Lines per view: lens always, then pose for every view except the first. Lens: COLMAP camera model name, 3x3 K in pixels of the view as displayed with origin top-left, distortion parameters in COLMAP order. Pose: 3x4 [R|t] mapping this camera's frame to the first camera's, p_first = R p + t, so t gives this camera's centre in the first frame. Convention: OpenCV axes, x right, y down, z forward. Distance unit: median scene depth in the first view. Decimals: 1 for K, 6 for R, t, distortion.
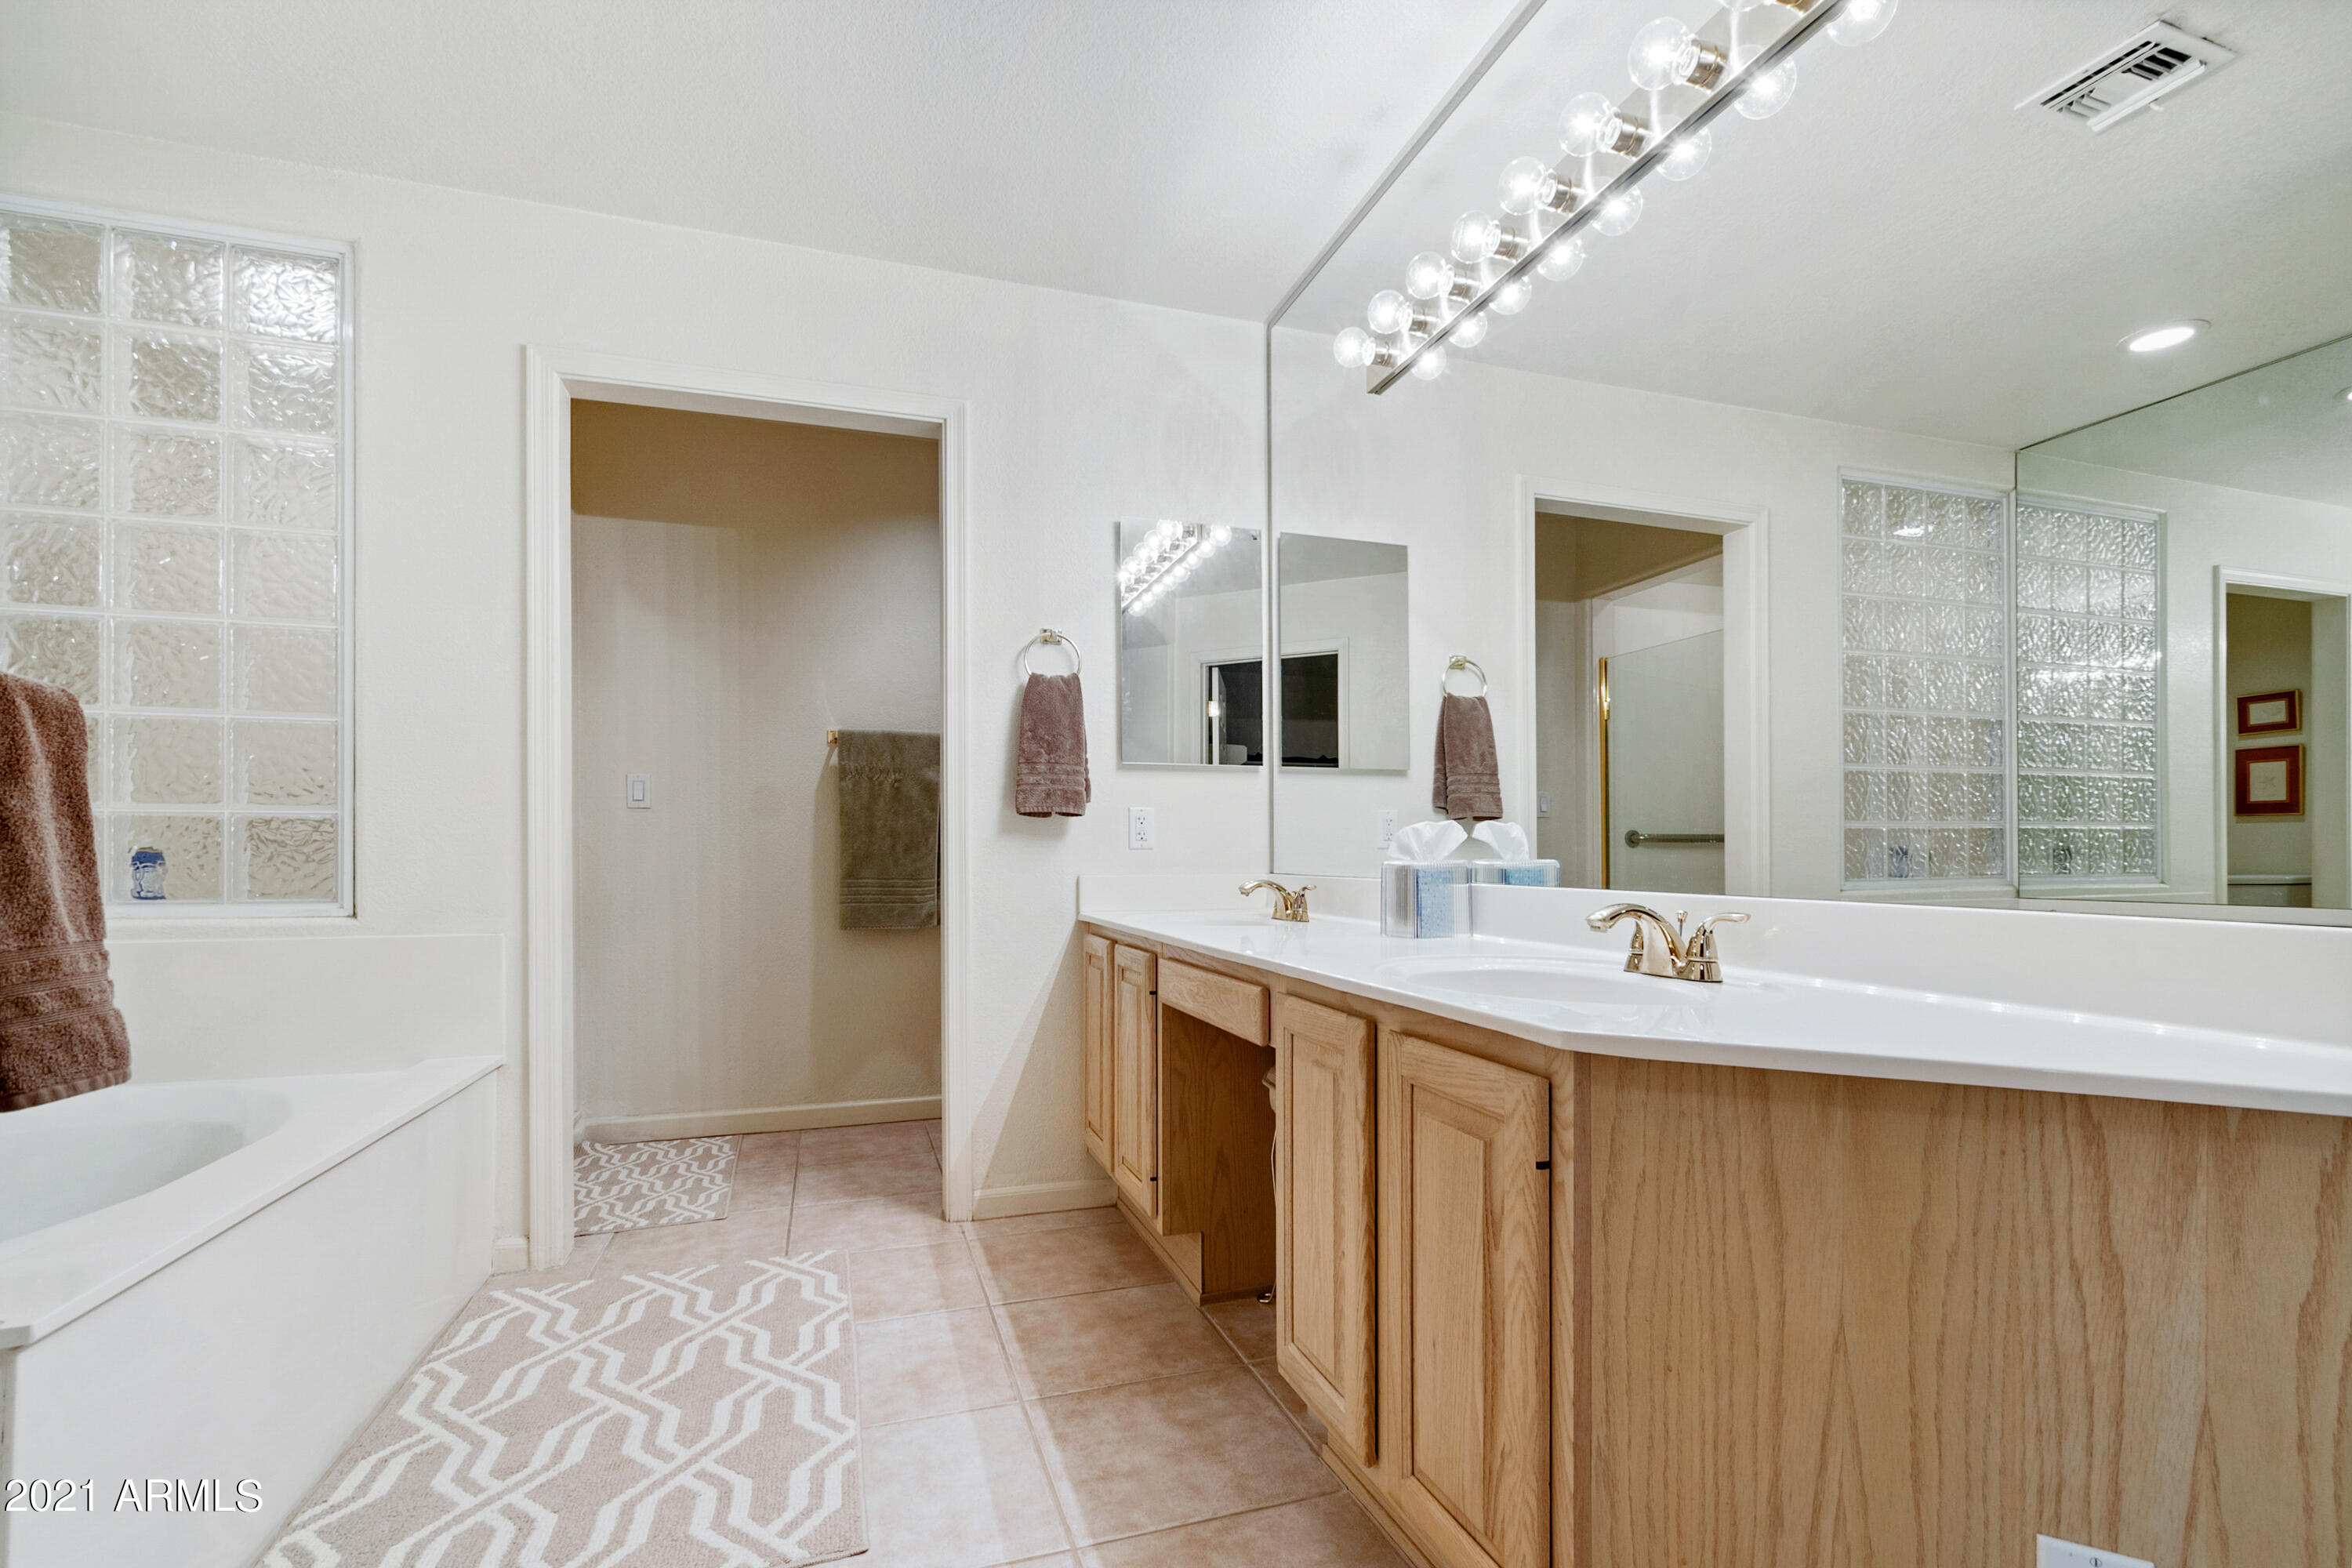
lens RADIAL K [[1047.6, 0, 1184.2], [0, 1047.6, 798.8], [0, 0, 1]] dist [-0.000383, -0.000842]
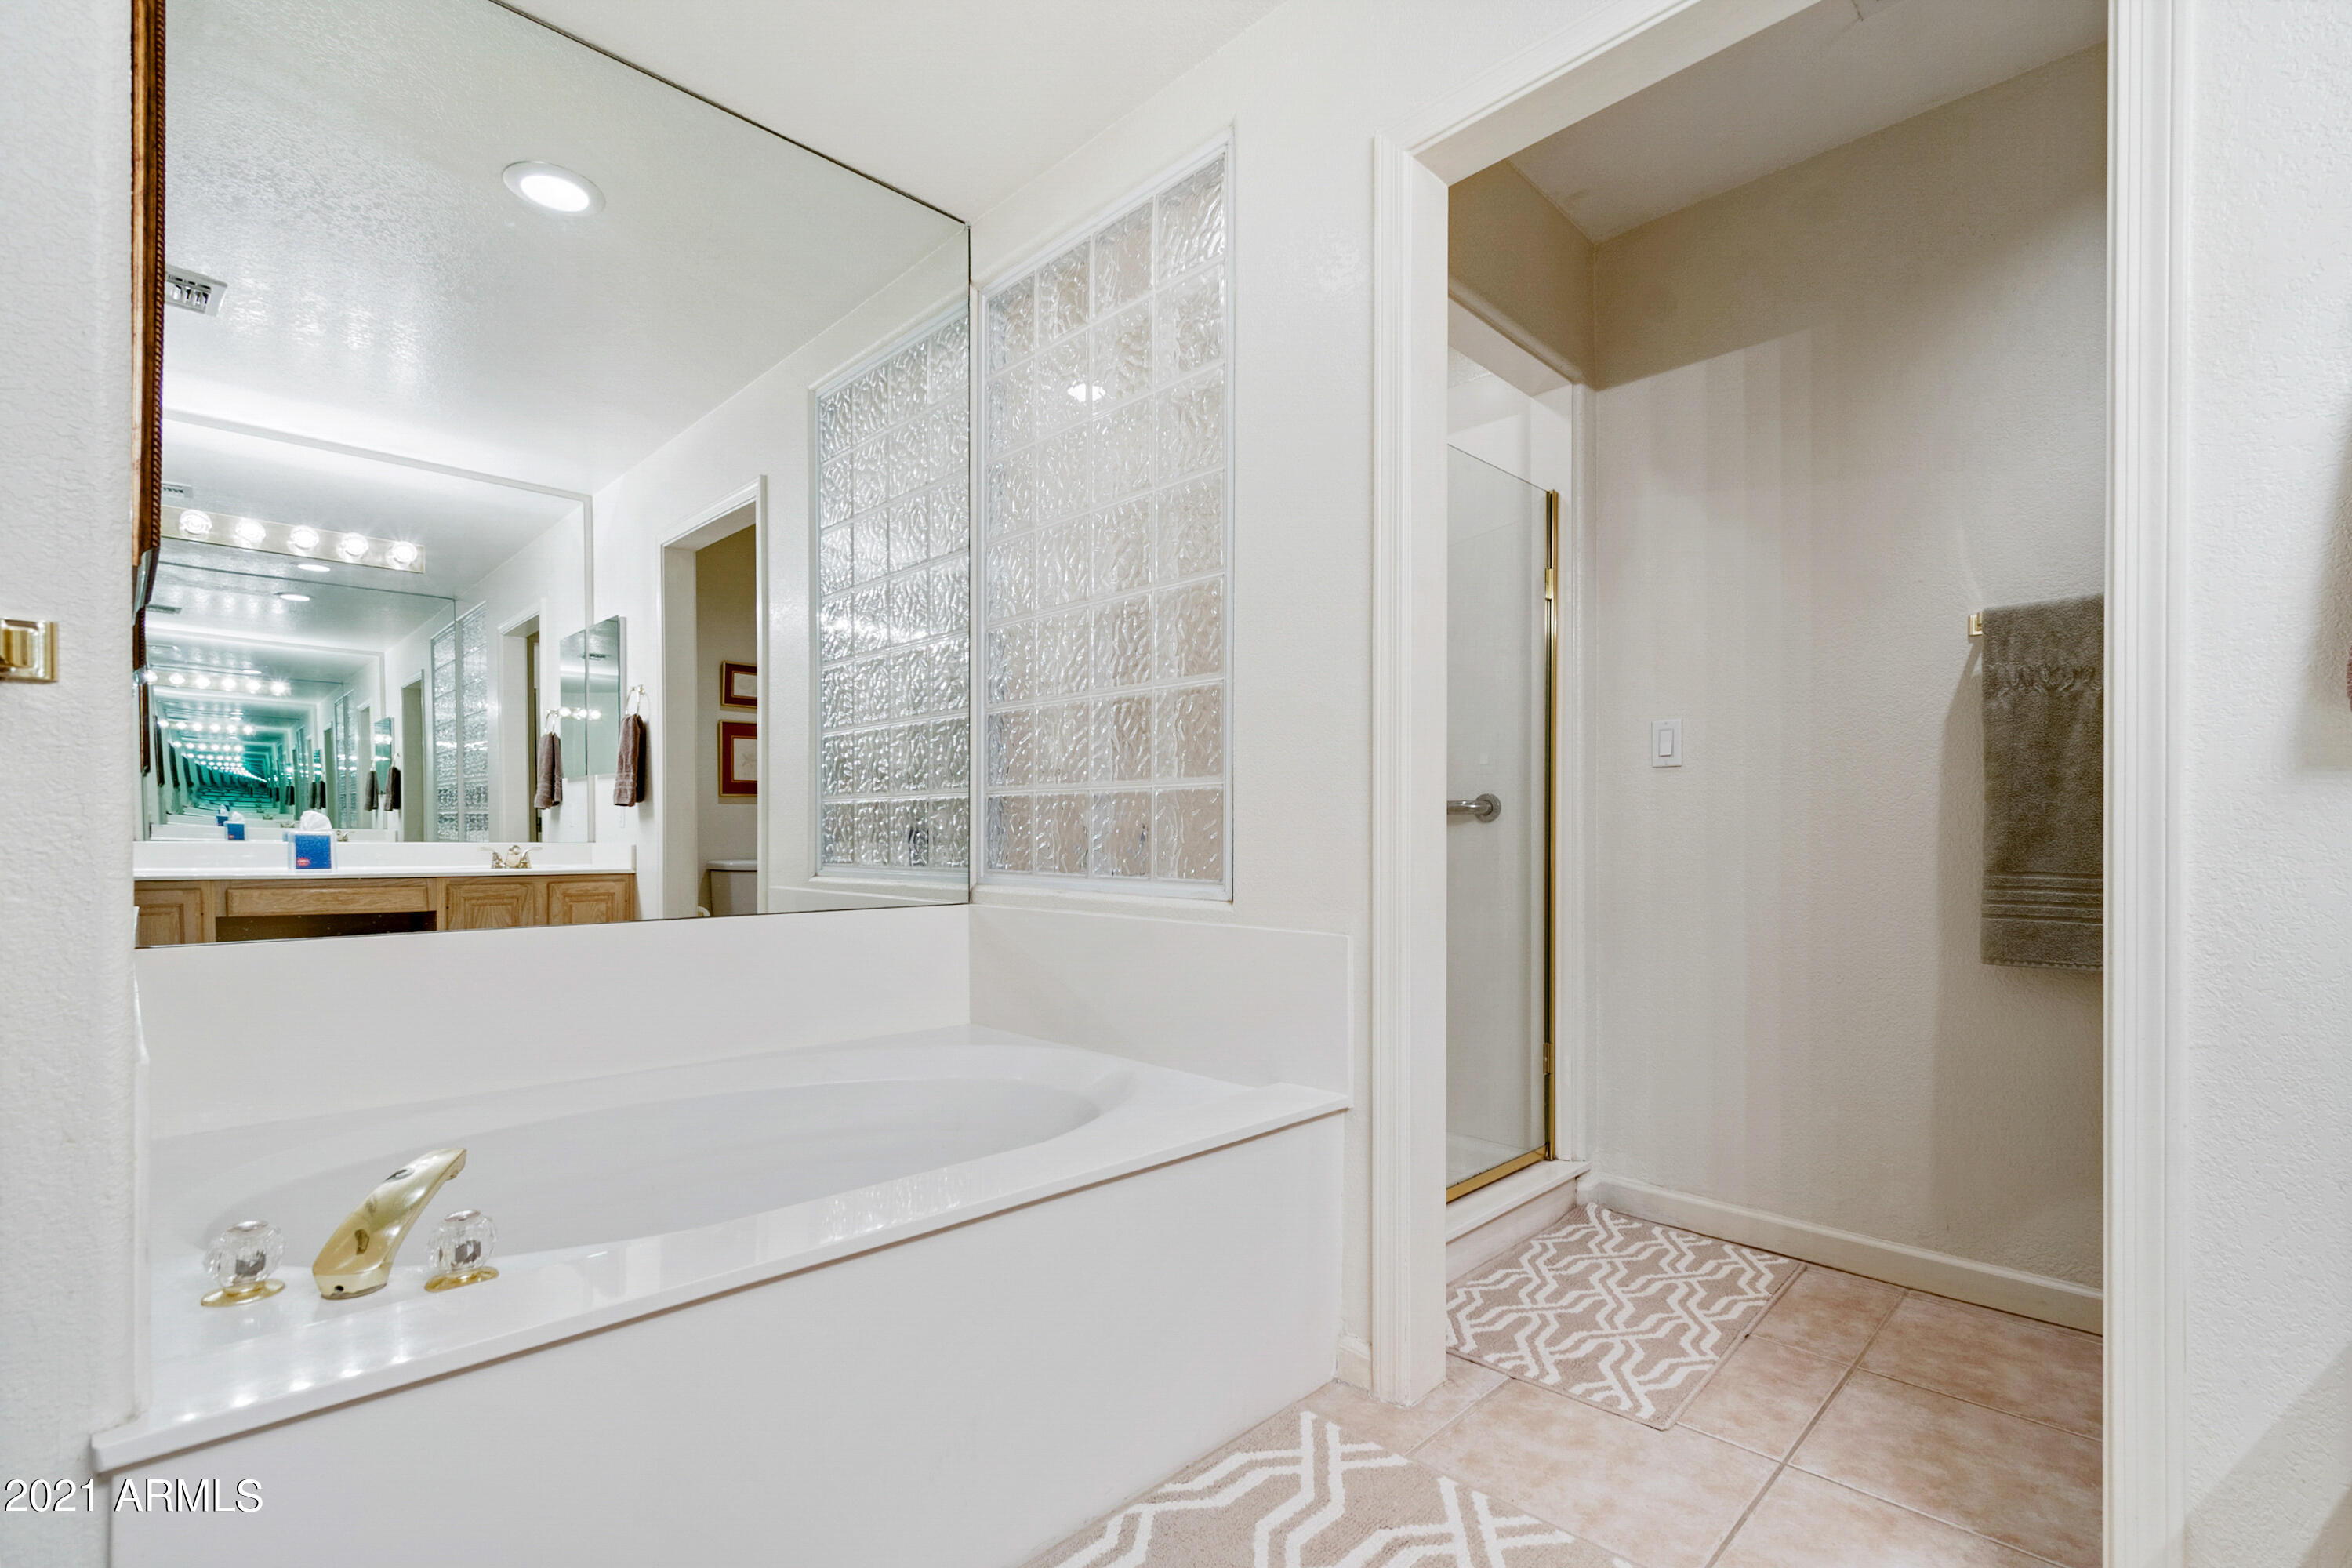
lens RADIAL K [[1061.7, 0, 1185.5], [0, 1061.7, 846.8], [0, 0, 1]] dist [0.000637, -0.000491]
pose [[0.457437, 0.011441, -0.889168, -0.019596], [0.048063, 0.998138, 0.037569, 0.023635], [0.887942, -0.059922, 0.456035, 0.417162]]
